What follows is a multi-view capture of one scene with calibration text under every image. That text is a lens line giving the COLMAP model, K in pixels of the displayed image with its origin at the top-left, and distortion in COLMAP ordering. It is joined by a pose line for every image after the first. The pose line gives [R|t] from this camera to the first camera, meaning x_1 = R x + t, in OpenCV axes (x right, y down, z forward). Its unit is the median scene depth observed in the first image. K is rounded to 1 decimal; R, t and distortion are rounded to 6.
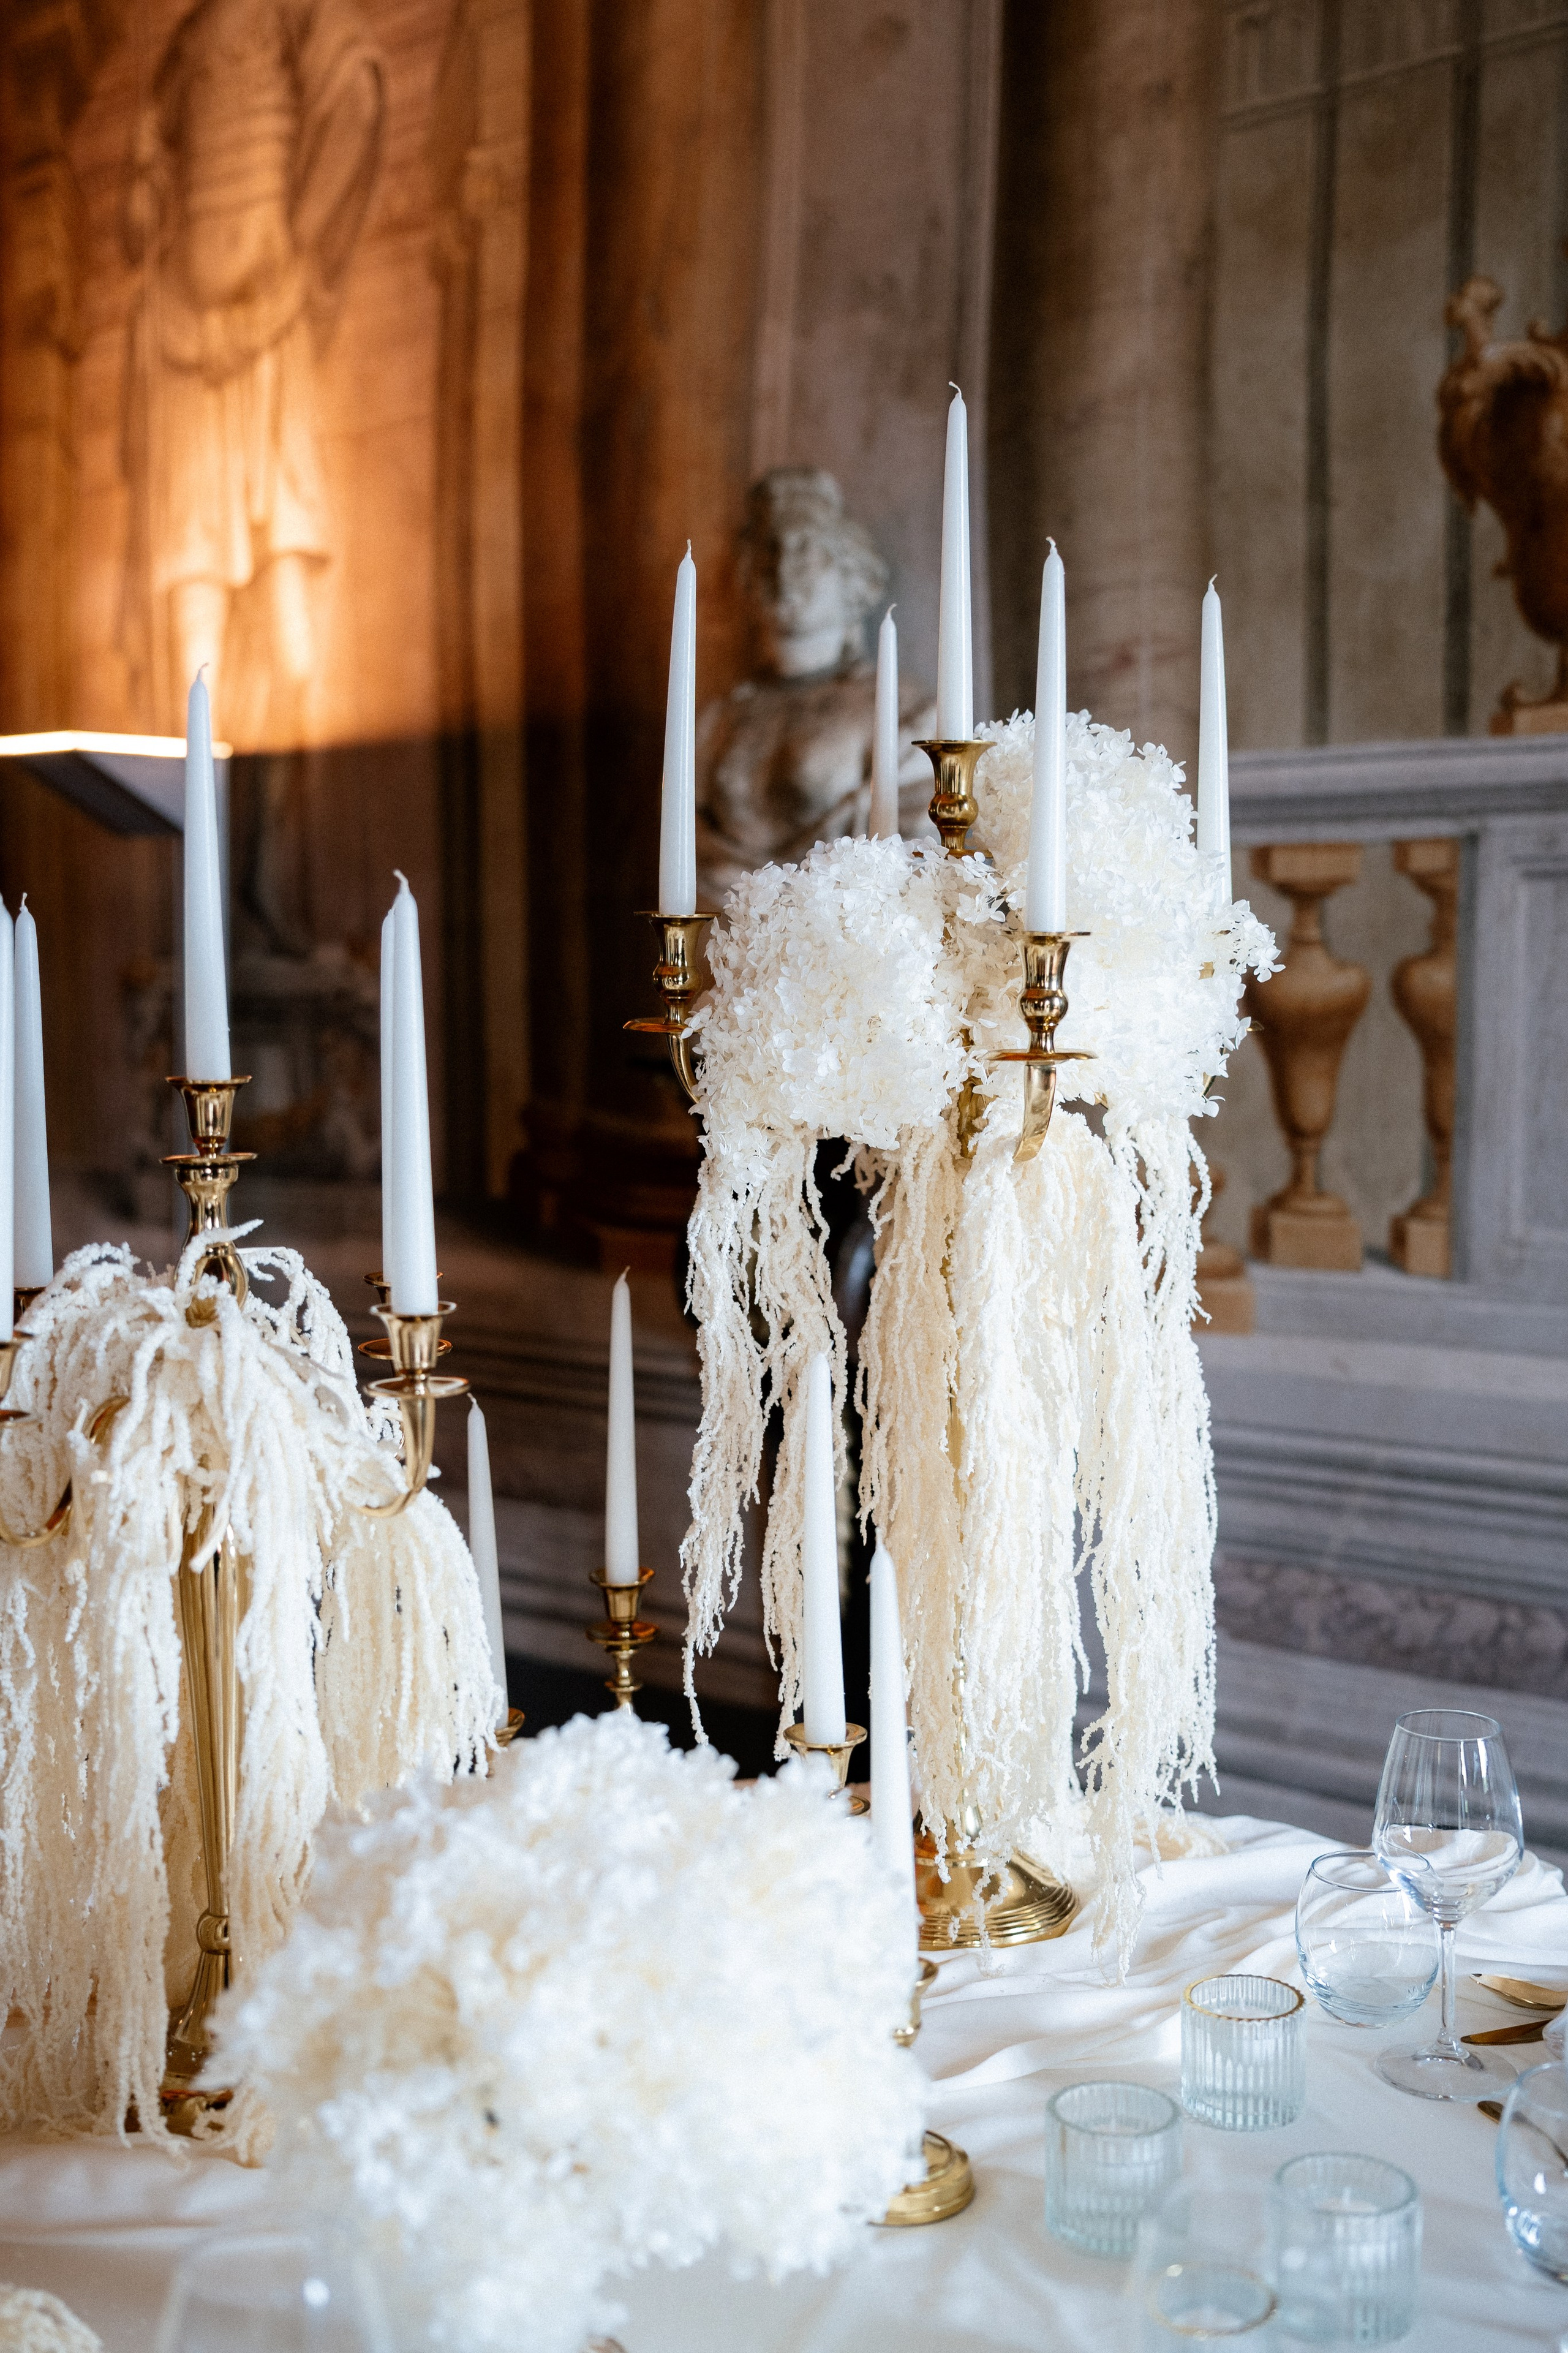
lens RADIAL K [[2228.8, 0, 742.7], [0, 2228.8, 1147.6], [0, 0, 1]] dist [0.003702, 0.000000]
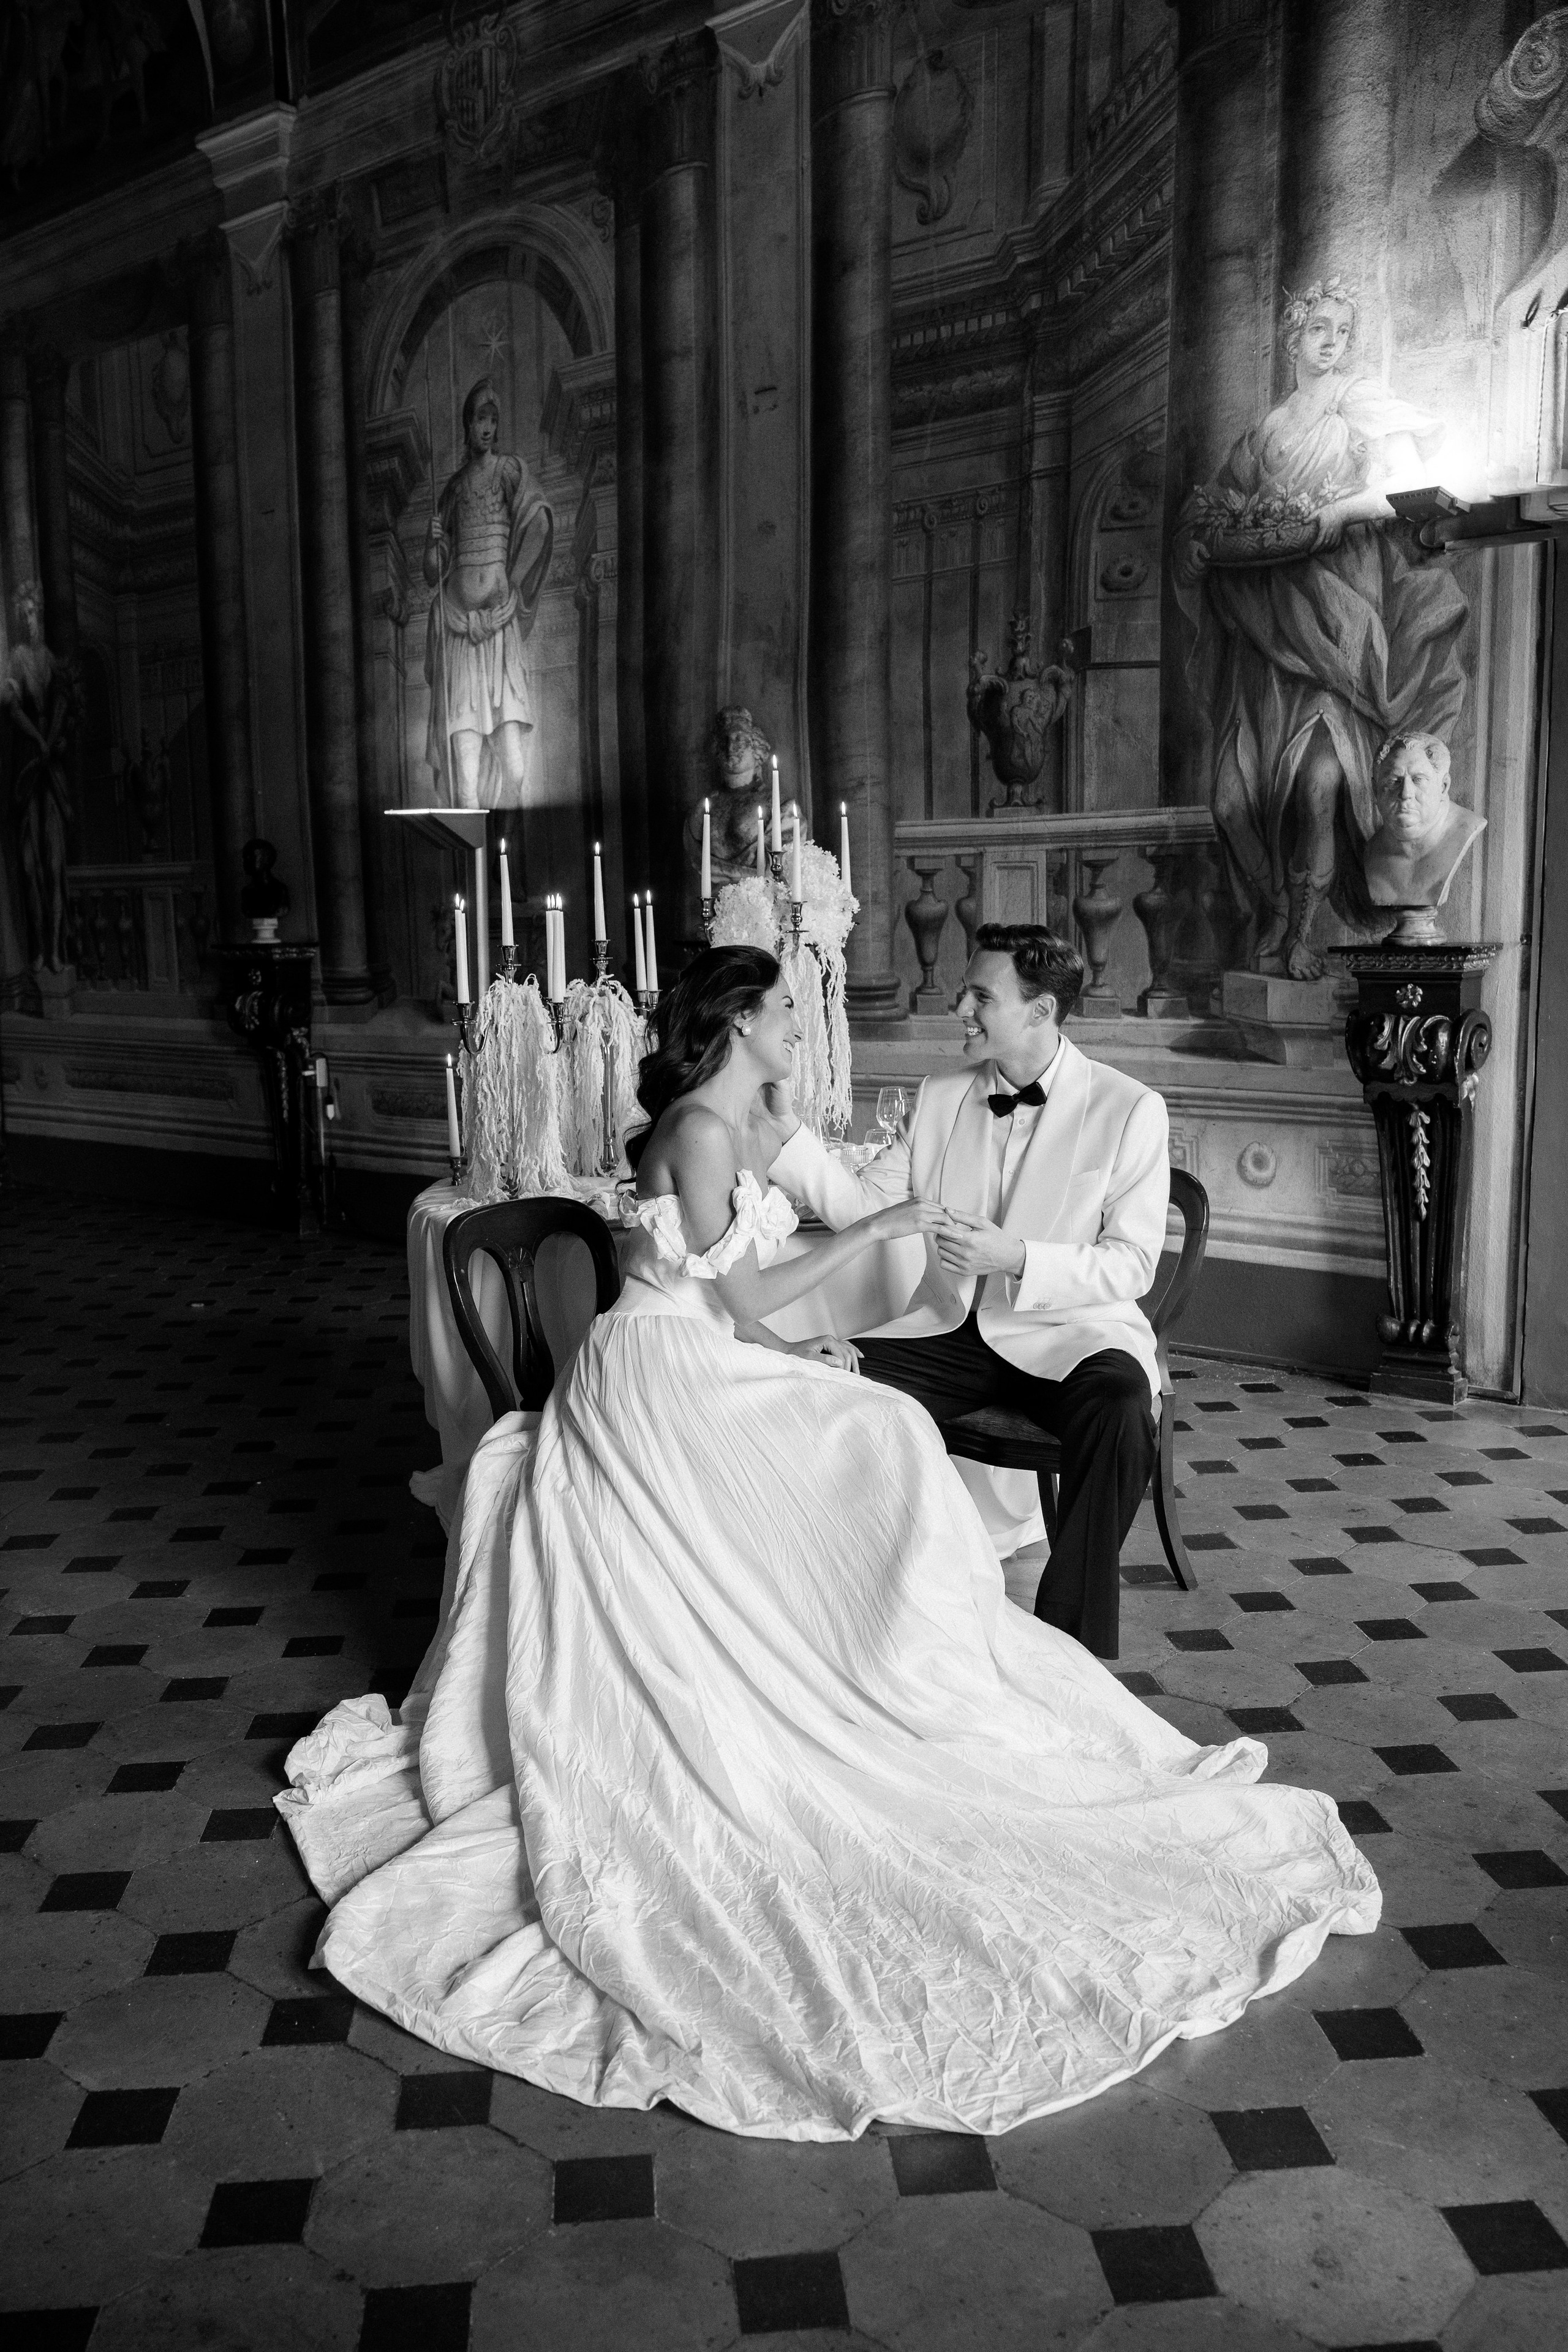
lens RADIAL K [[2198.6, 0, 736.3], [0, 2198.6, 1248.9], [0, 0, 1]] dist [0.000986, 0.000359]
pose [[0.999631, -0.020661, 0.017661, -0.033008], [0.019031, 0.995947, 0.087901, 0.098138], [-0.019406, -0.087533, 0.995973, -1.666537]]
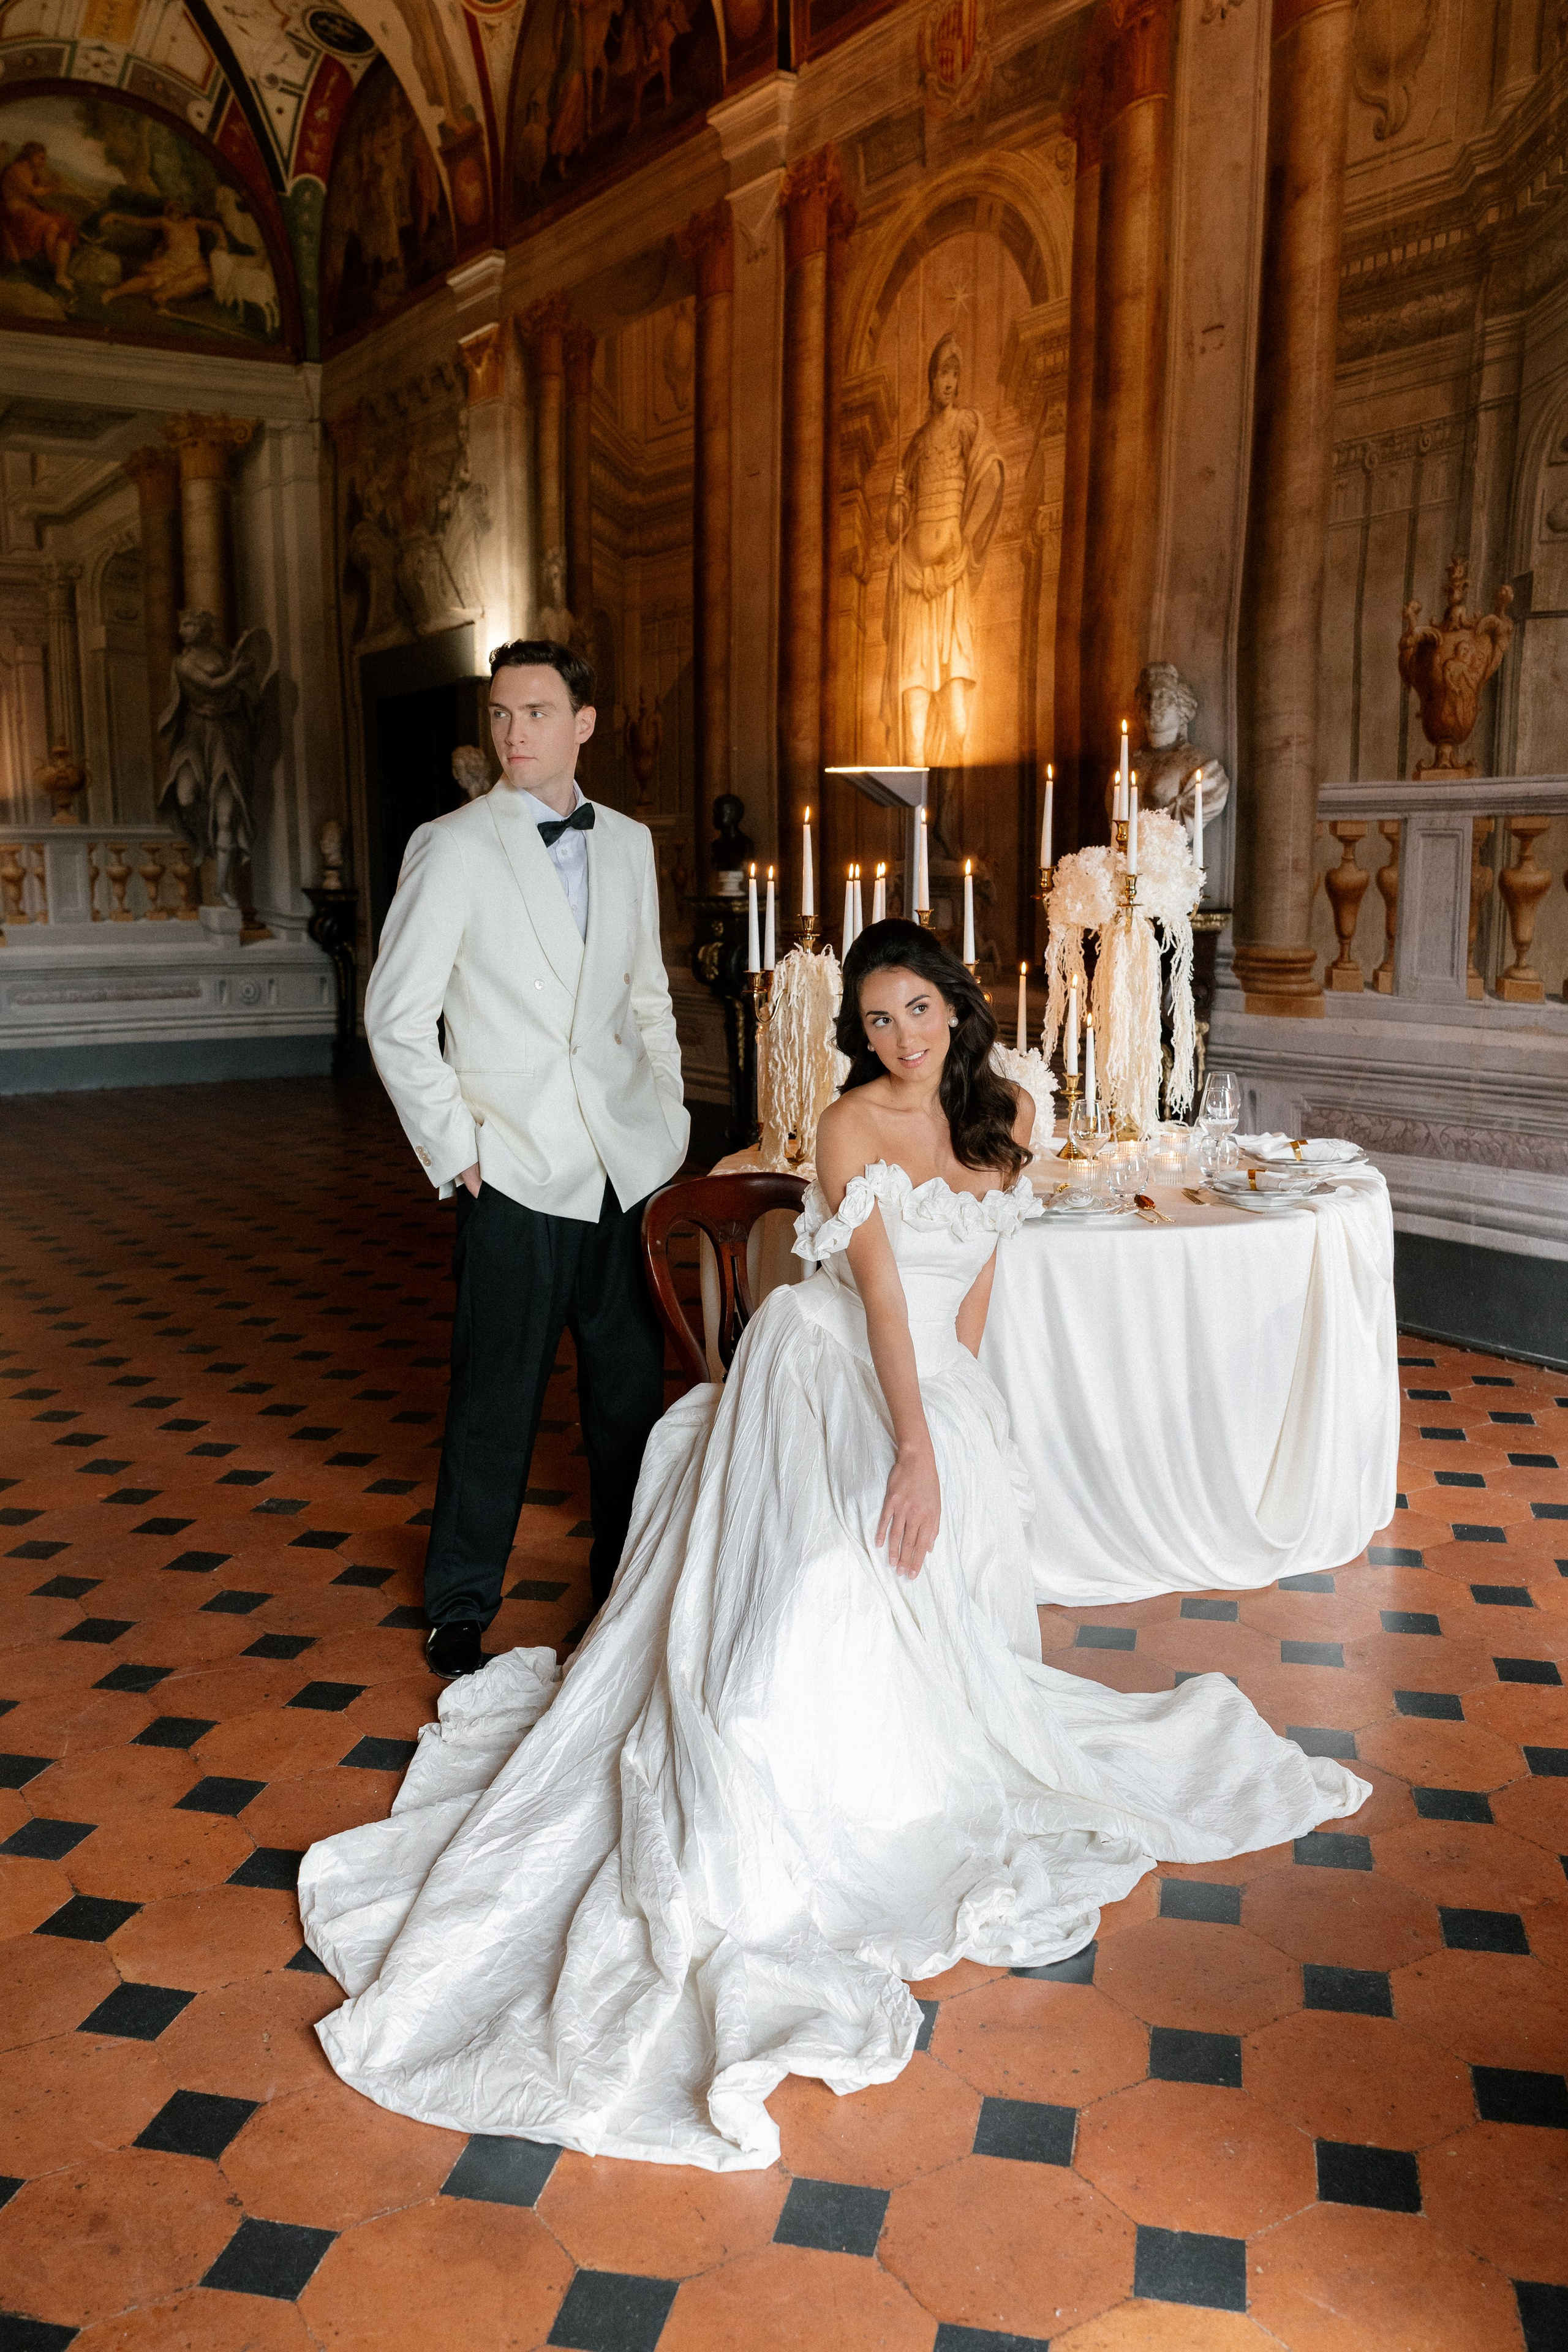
lens RADIAL K [[2198.6, 0, 713.8], [0, 2198.6, 1198.8], [0, 0, 1]] dist [0.000986, 0.000359]
pose [[0.949799, 0.045094, -0.309594, 0.355259], [-0.015917, 0.995241, 0.096131, 0.060310], [0.312456, -0.086377, 0.945997, -1.586901]]
